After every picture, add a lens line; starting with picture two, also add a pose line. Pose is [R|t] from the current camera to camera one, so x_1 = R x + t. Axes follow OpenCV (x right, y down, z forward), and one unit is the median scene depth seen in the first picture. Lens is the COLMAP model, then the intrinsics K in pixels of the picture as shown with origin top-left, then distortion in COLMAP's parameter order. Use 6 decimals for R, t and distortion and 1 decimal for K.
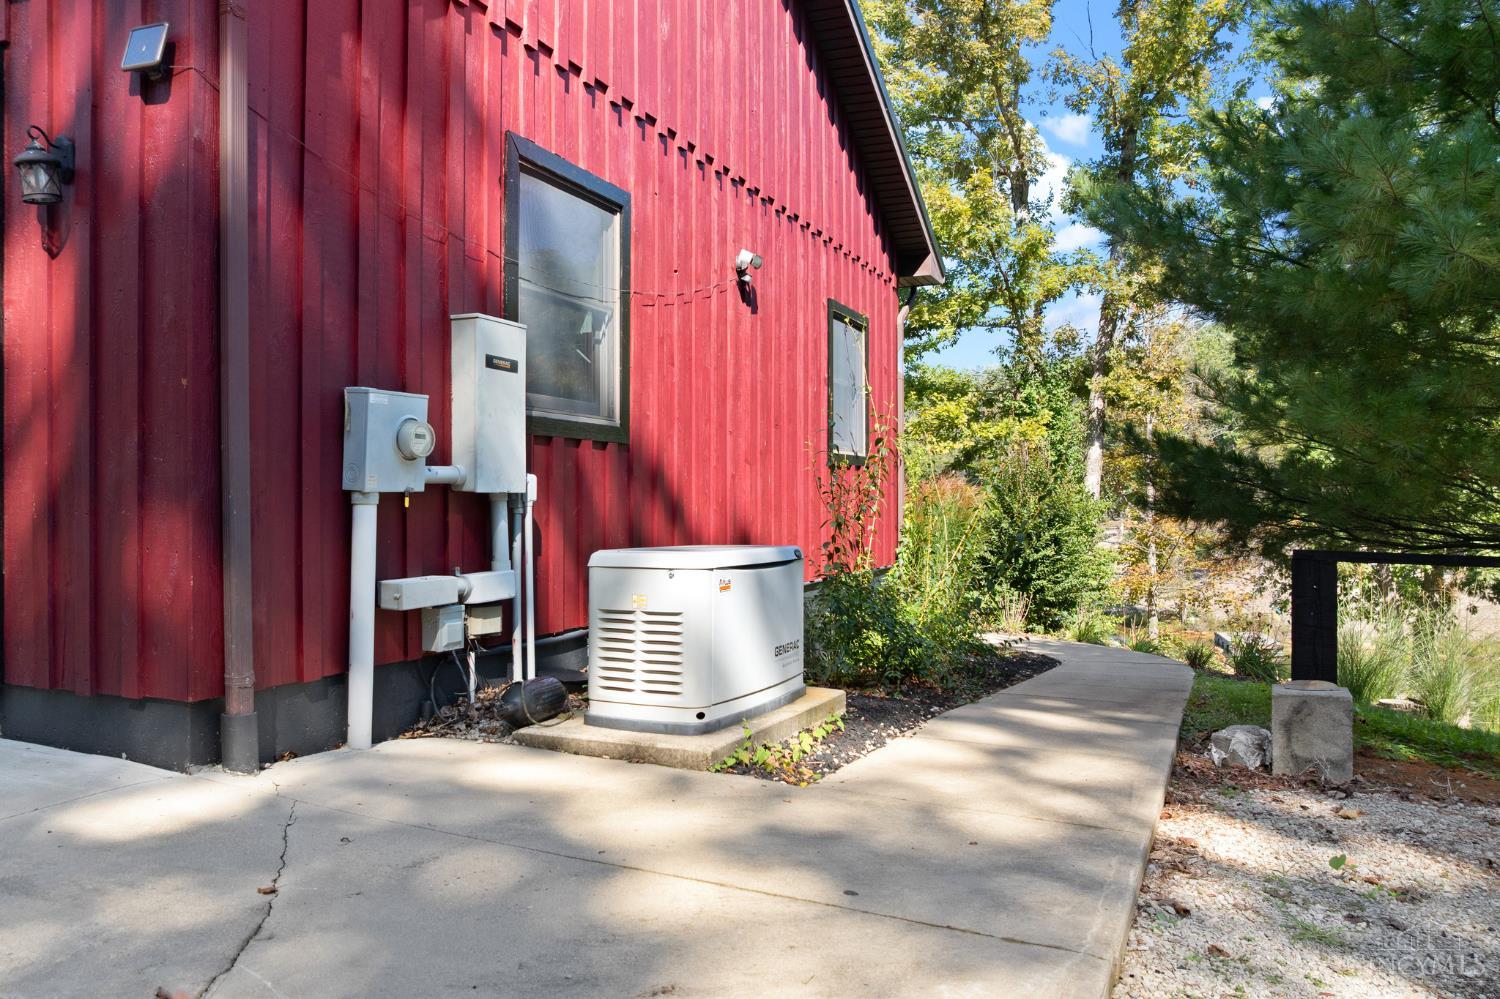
lens RADIAL K [[1061.3, 0, 748.3], [0, 1061.3, 496.6], [0, 0, 1]] dist [-0.020500, -0.002270]
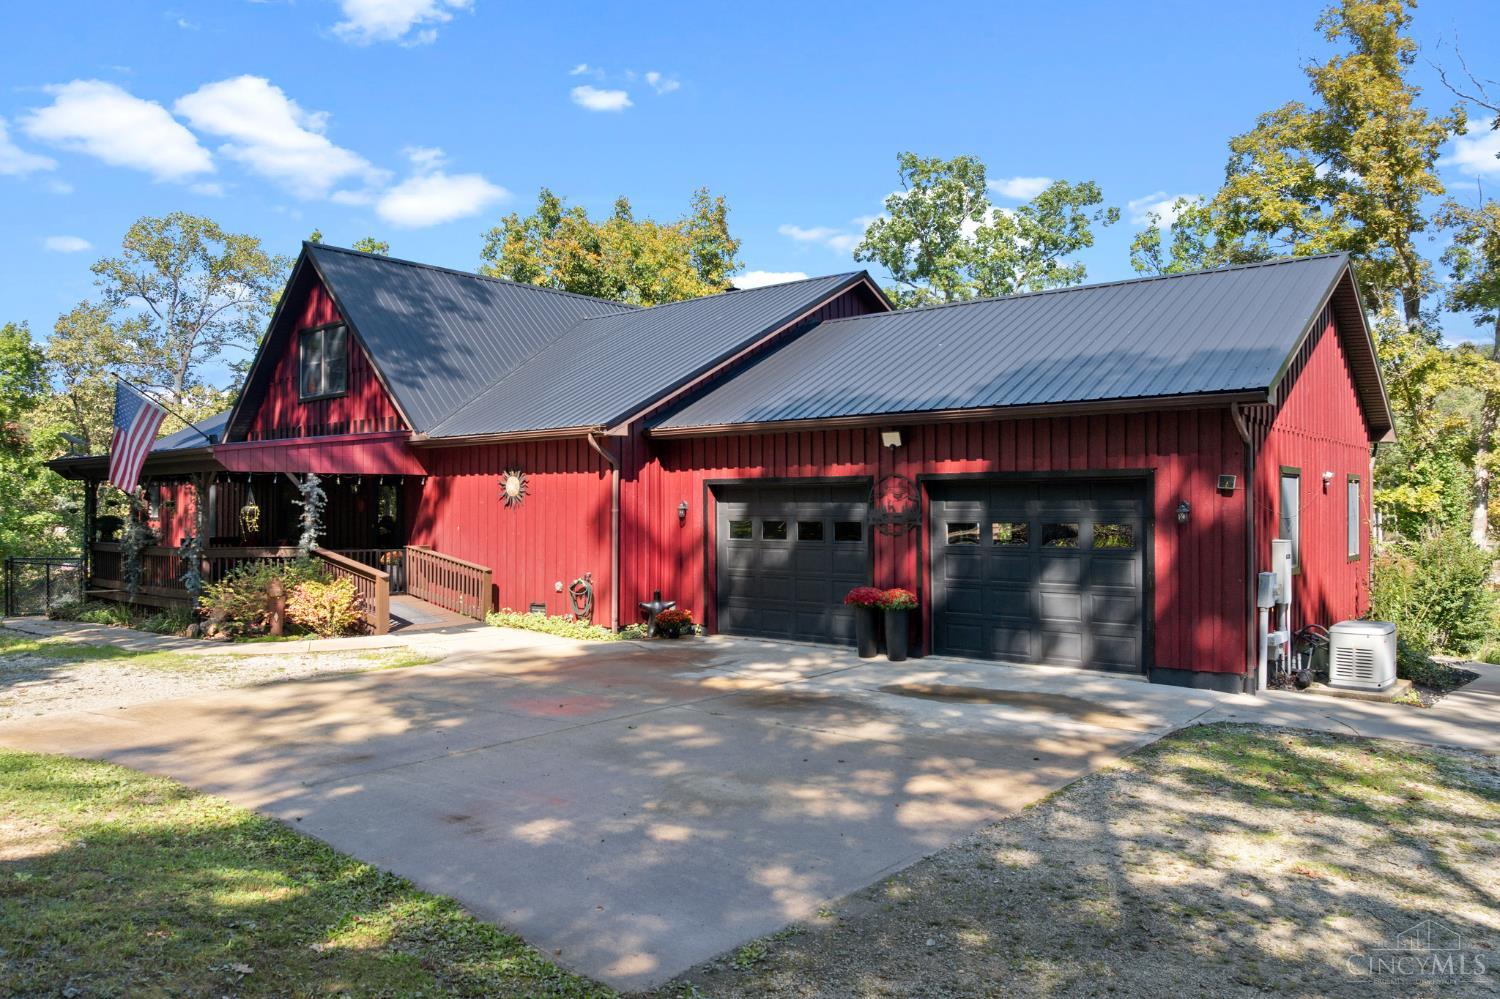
lens RADIAL K [[1061.3, 0, 748.3], [0, 1061.3, 496.6], [0, 0, 1]] dist [-0.020500, -0.002270]
pose [[0.965239, -0.000171, -0.261367, -0.193779], [0.000175, 1.000000, -0.000010, -0.062652], [0.261367, -0.000037, 0.965240, -0.451524]]
